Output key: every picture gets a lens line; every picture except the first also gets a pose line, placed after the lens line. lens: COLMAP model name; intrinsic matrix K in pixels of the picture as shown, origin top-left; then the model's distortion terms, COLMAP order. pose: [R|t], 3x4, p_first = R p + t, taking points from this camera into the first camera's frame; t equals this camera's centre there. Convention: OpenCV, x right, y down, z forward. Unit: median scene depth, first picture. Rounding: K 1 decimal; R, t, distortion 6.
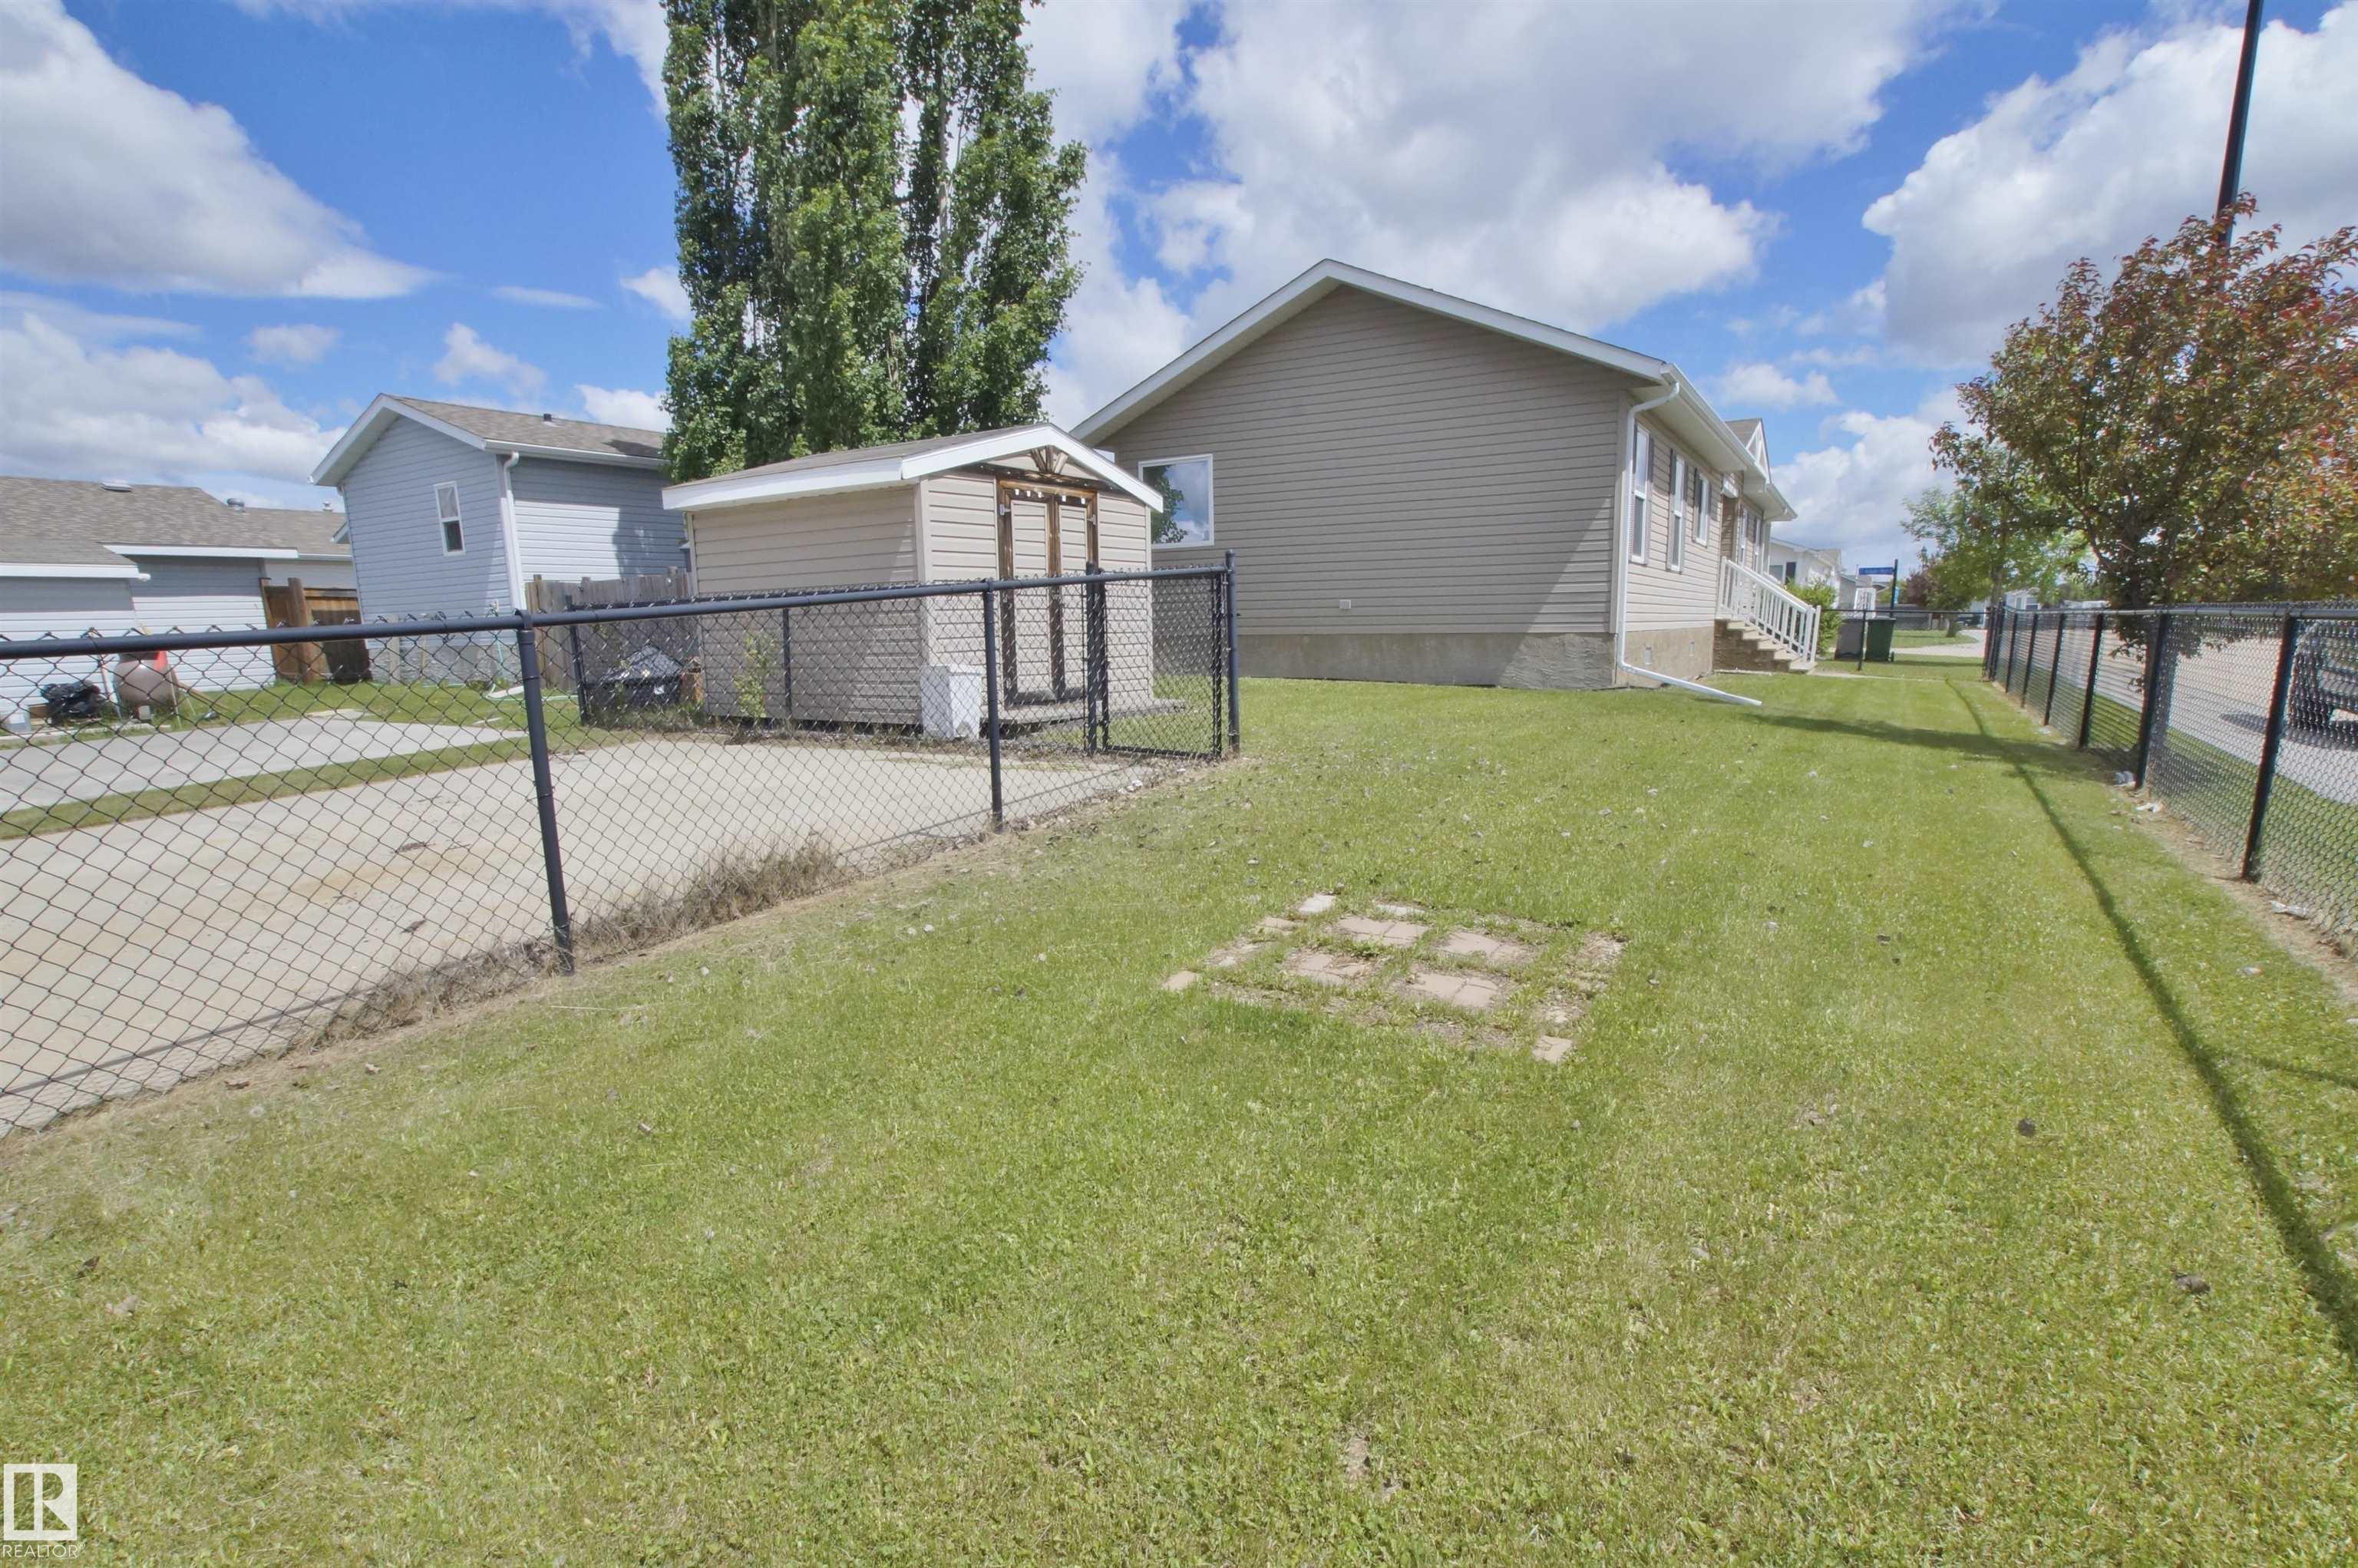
lens RADIAL K [[1170.2, 0, 1186.9], [0, 1170.2, 871.3], [0, 0, 1]] dist [-0.074468, 0.037695]
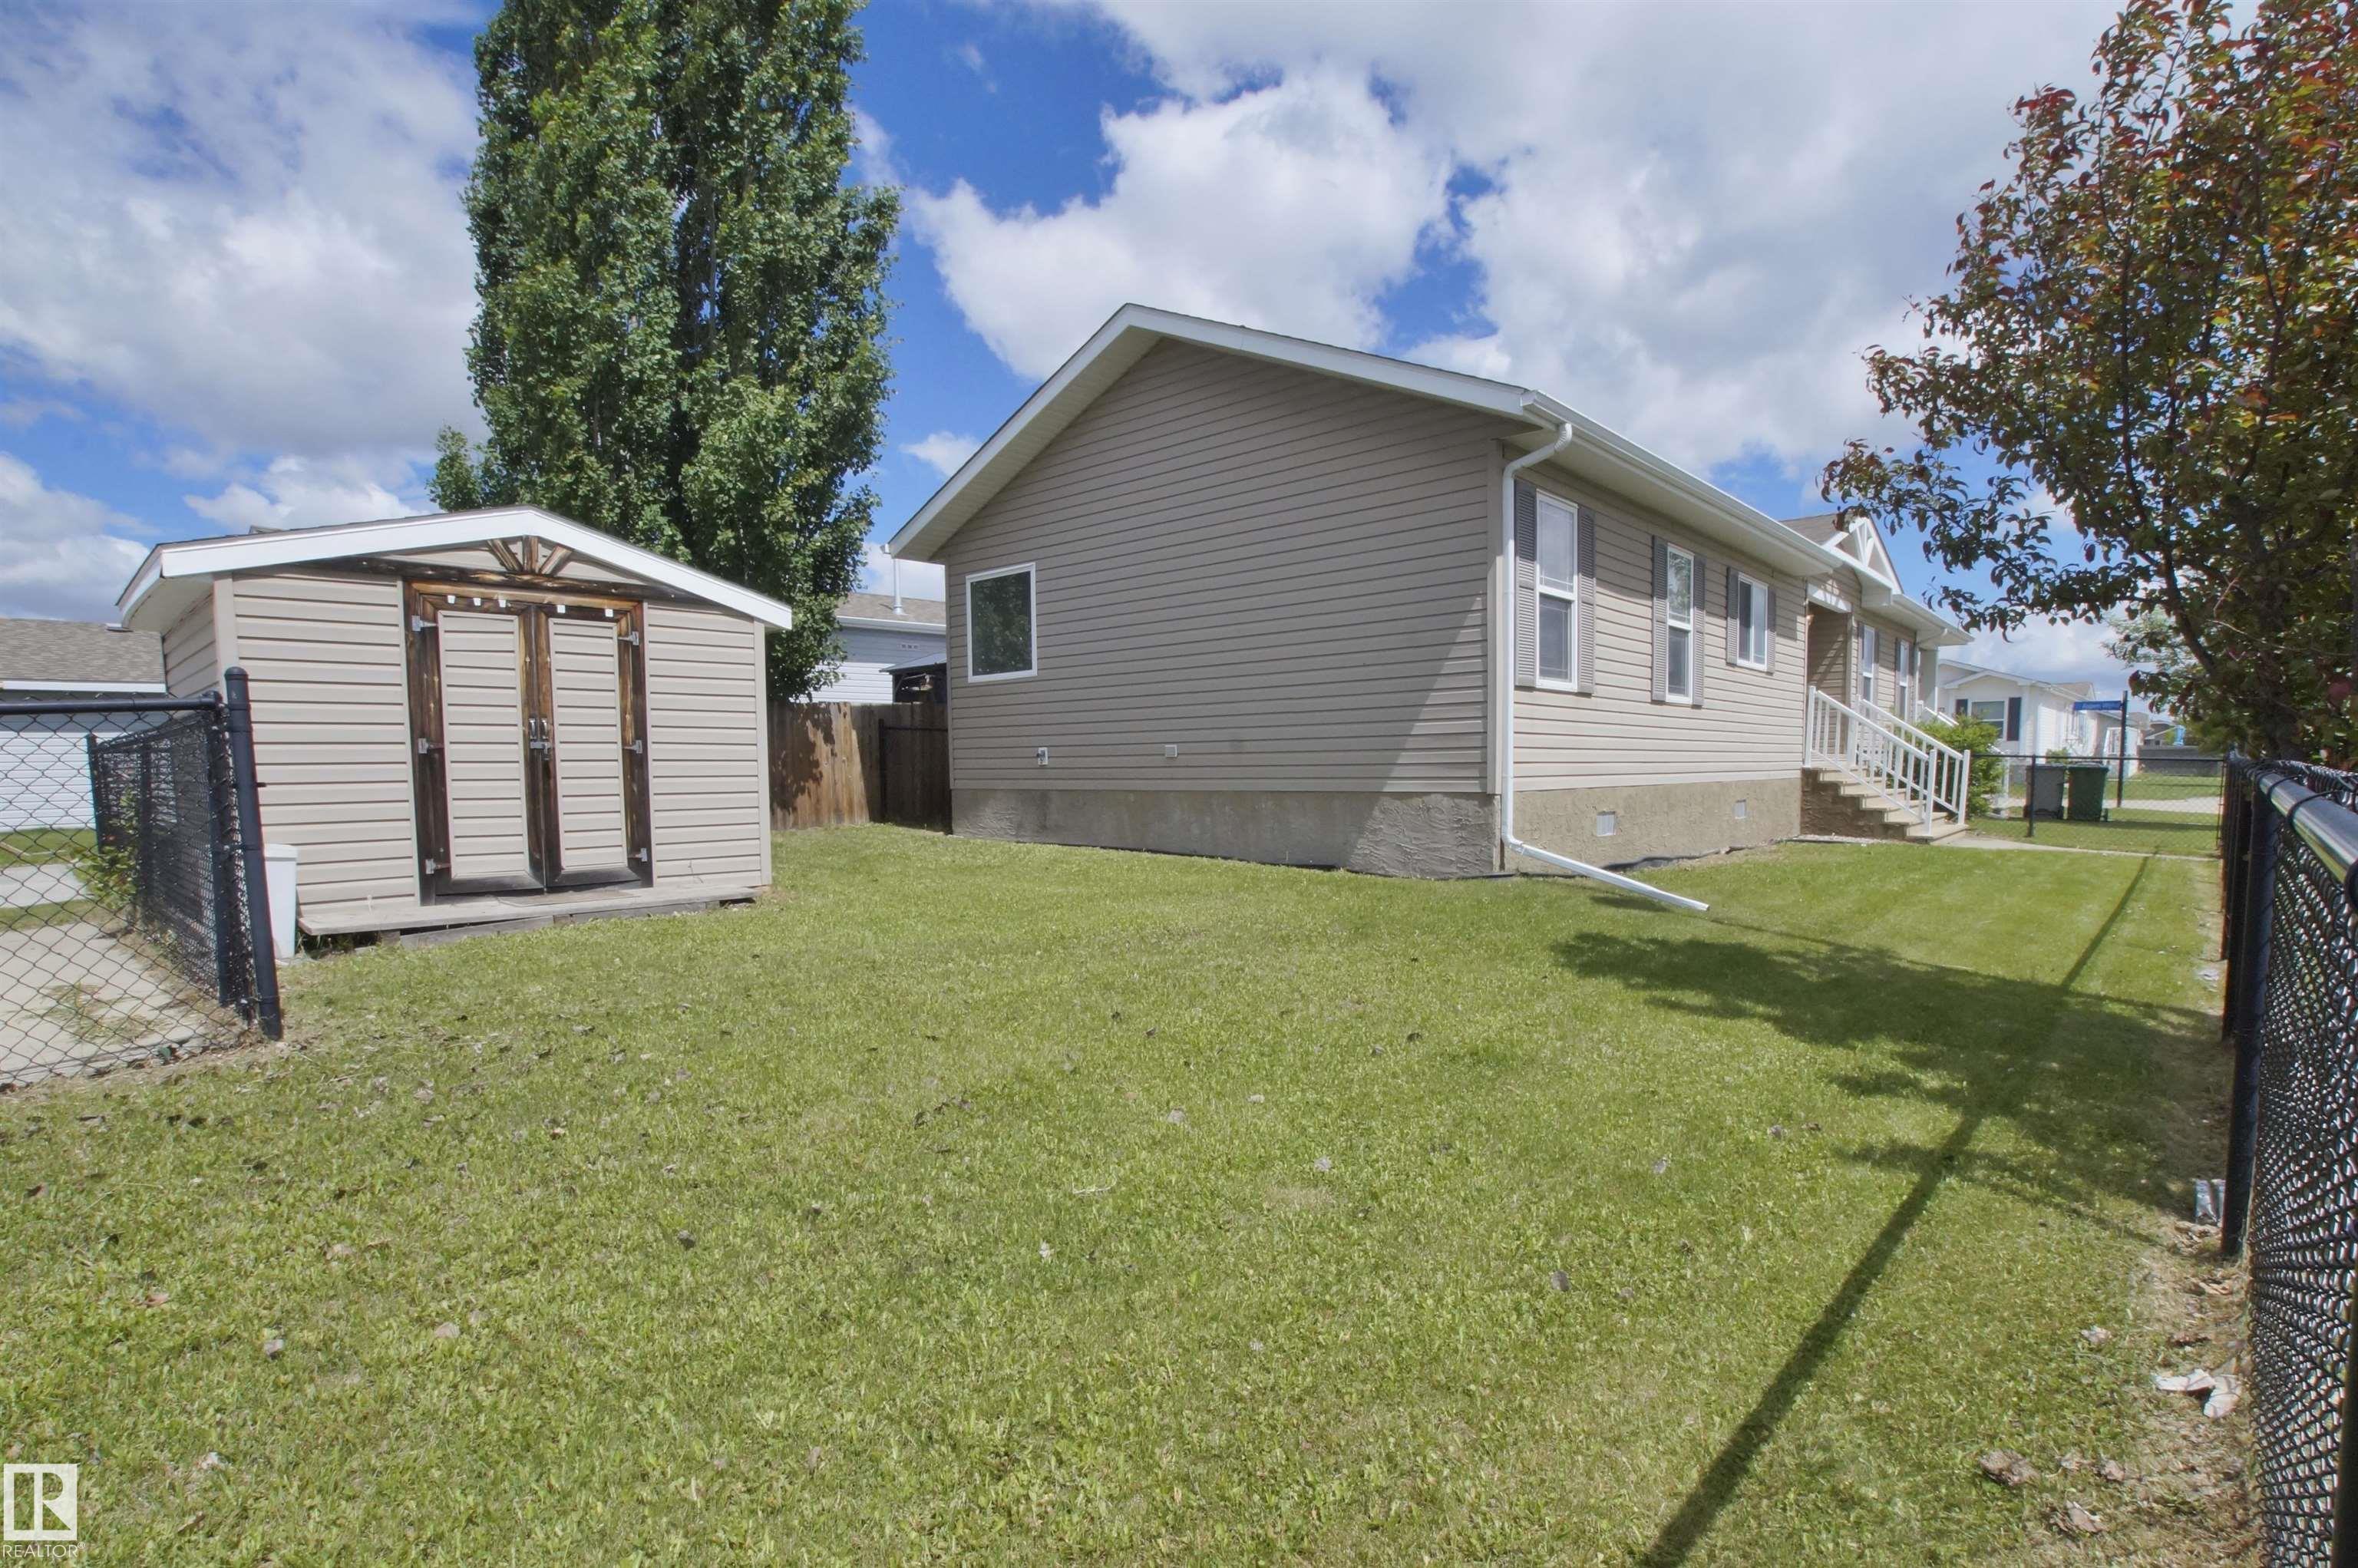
lens RADIAL K [[1170.2, 0, 1186.9], [0, 1170.2, 871.3], [0, 0, 1]] dist [-0.074468, 0.037695]
pose [[0.981847, 0.023081, -0.188266, 0.322576], [-0.044989, 0.992583, -0.112935, -0.077457], [0.184263, 0.119354, 0.975603, 0.316657]]
